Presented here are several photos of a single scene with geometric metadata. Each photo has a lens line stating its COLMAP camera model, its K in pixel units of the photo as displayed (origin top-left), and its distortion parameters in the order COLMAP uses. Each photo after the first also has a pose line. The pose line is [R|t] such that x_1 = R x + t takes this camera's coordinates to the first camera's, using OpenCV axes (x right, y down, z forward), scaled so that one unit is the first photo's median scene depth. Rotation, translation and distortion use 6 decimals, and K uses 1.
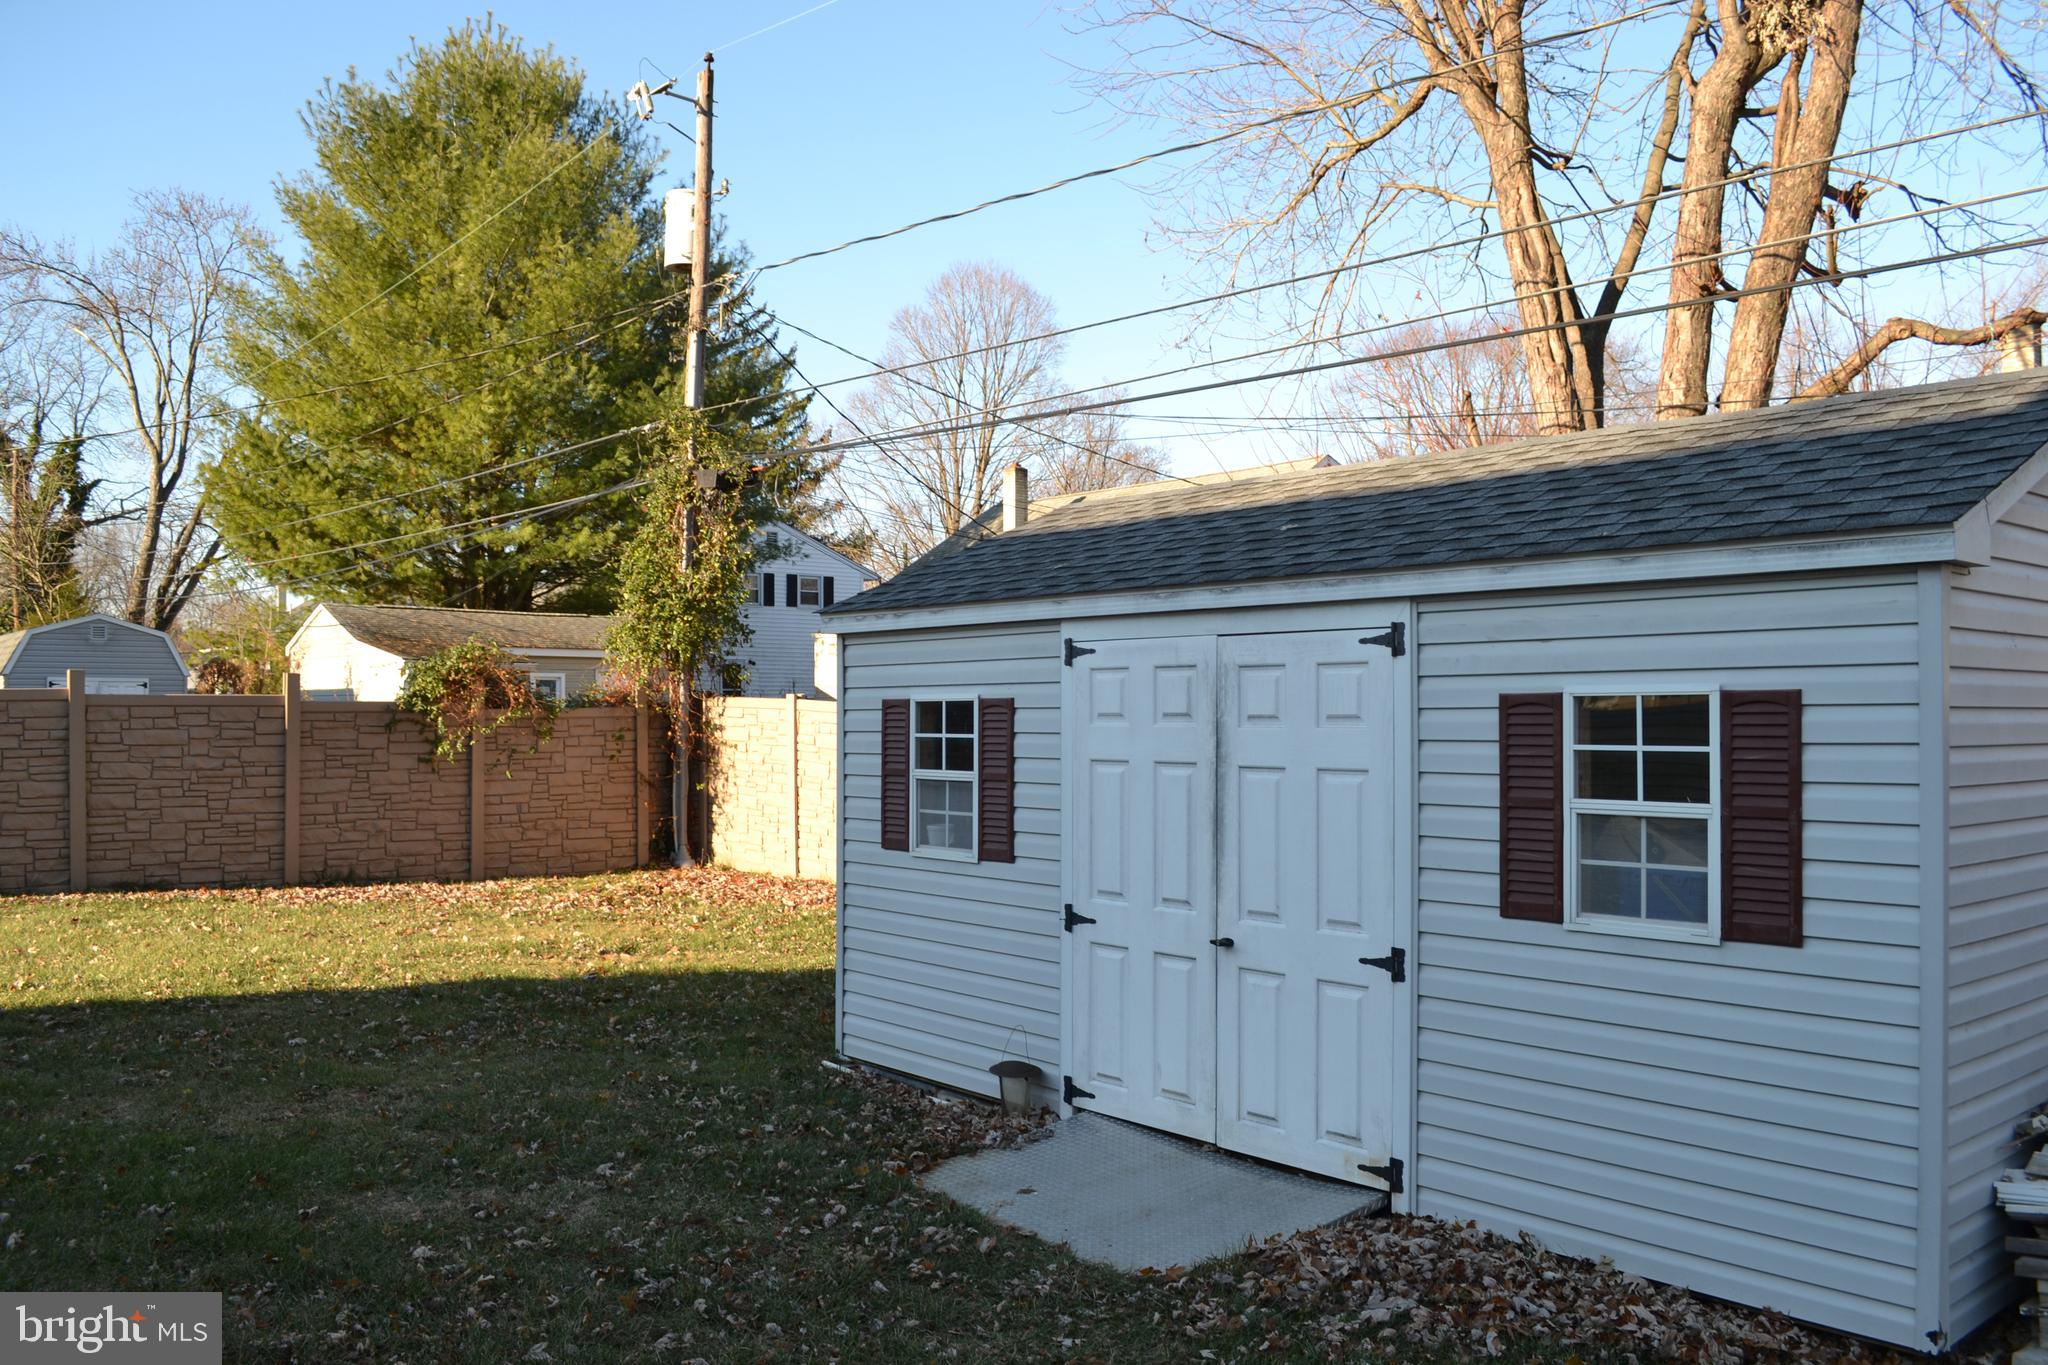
lens RADIAL K [[1638.1, 0, 1014.4], [0, 1638.1, 686.1], [0, 0, 1]] dist [-0.071949, 0.008314]
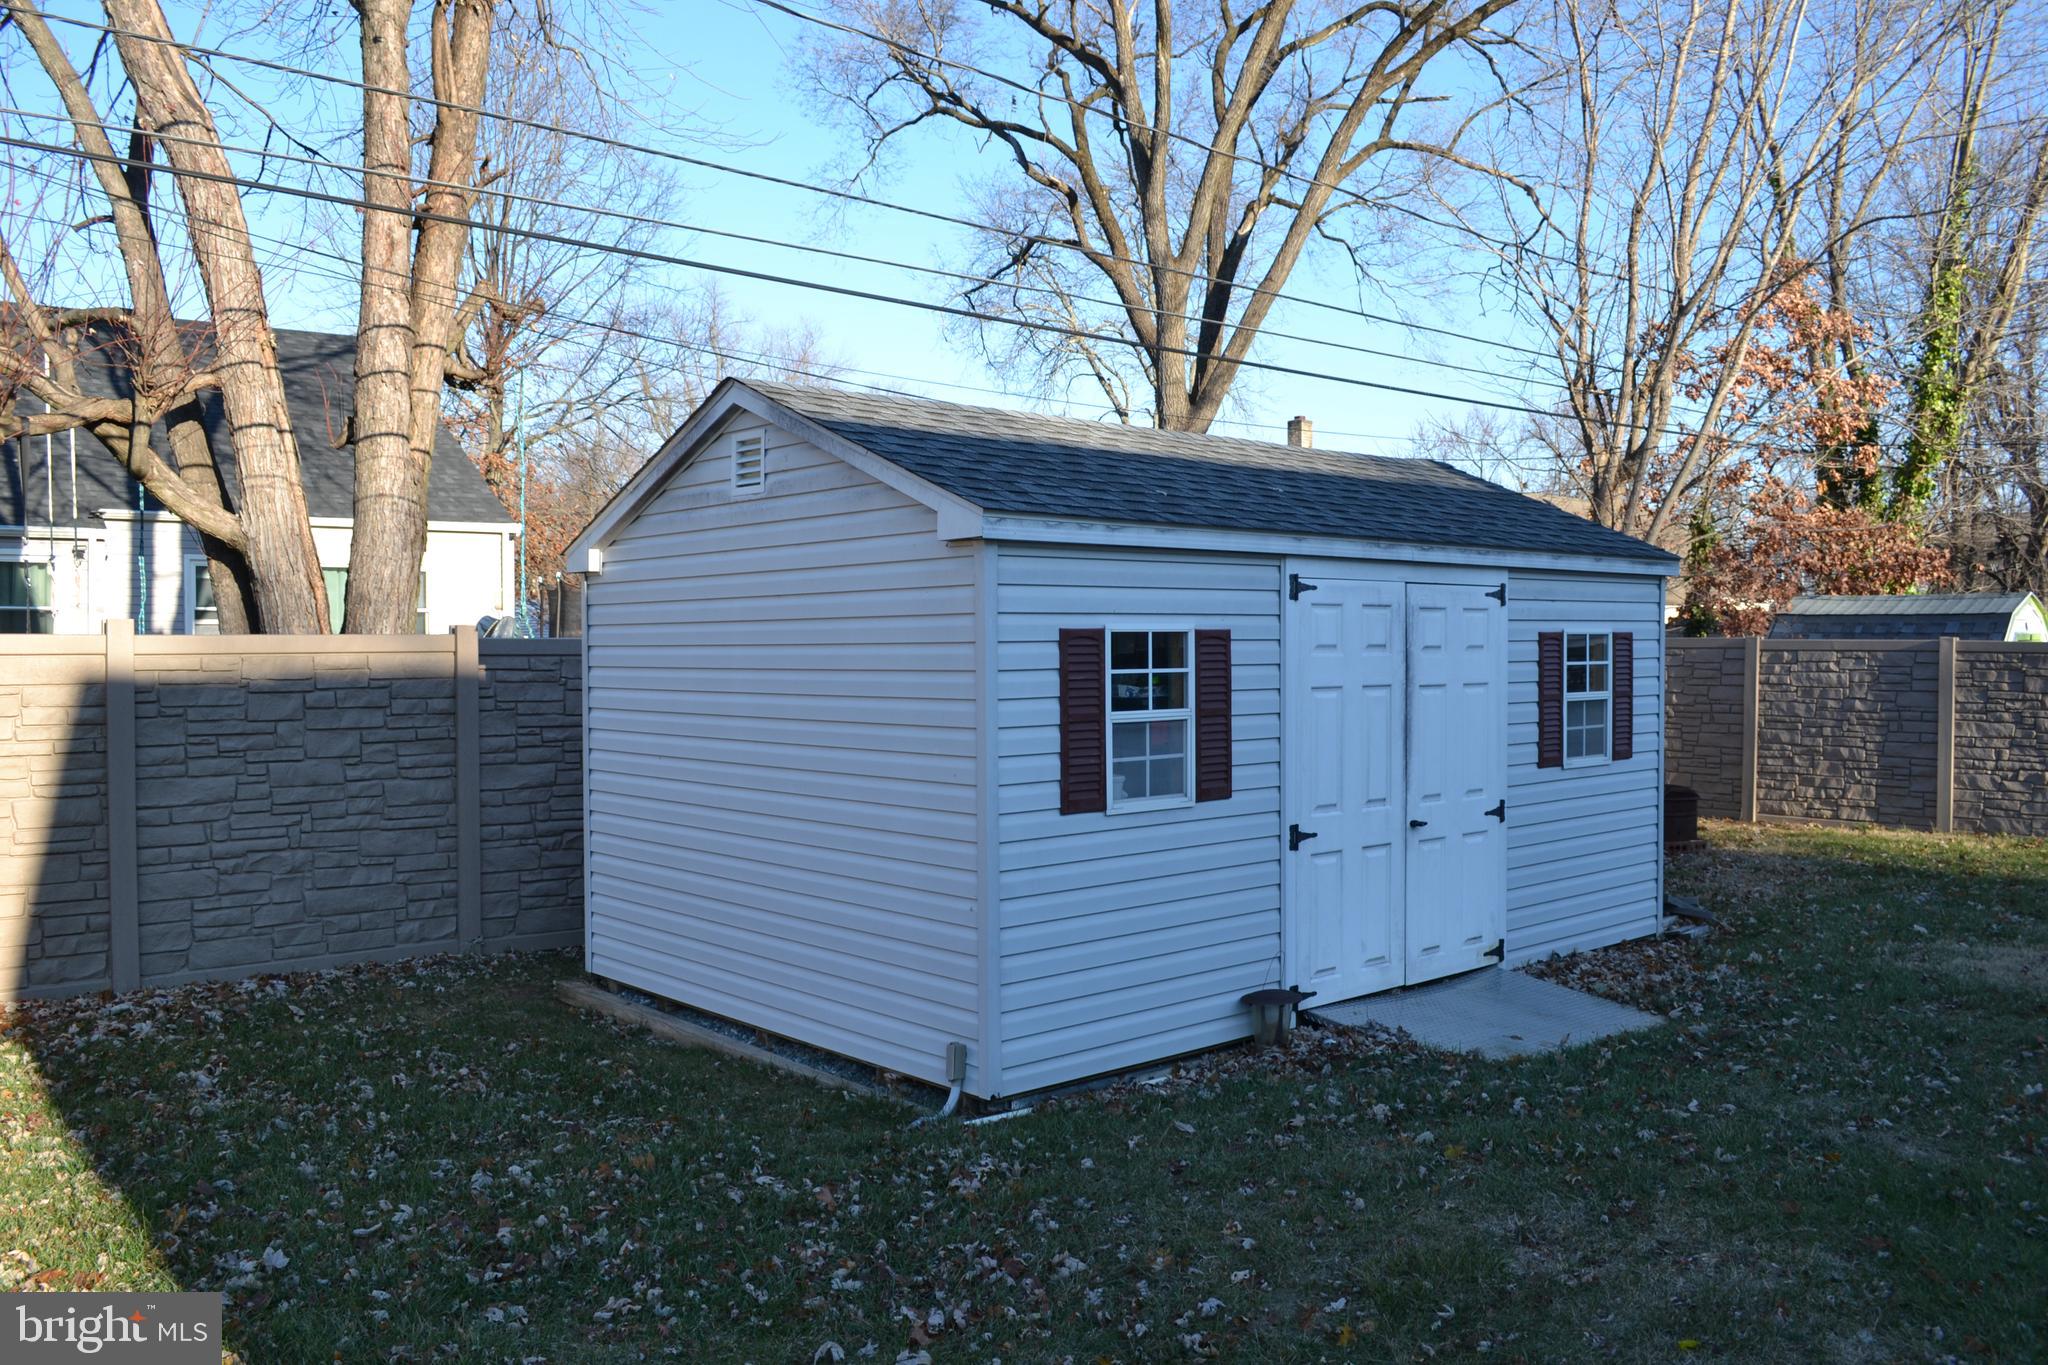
lens RADIAL K [[1638.1, 0, 1014.4], [0, 1638.1, 686.1], [0, 0, 1]] dist [-0.071949, 0.008314]
pose [[-0.024031, -0.025890, 0.999376, -1.013572], [-0.012835, 0.999590, 0.025587, 0.018384], [-0.999629, -0.012212, -0.024353, 1.200400]]
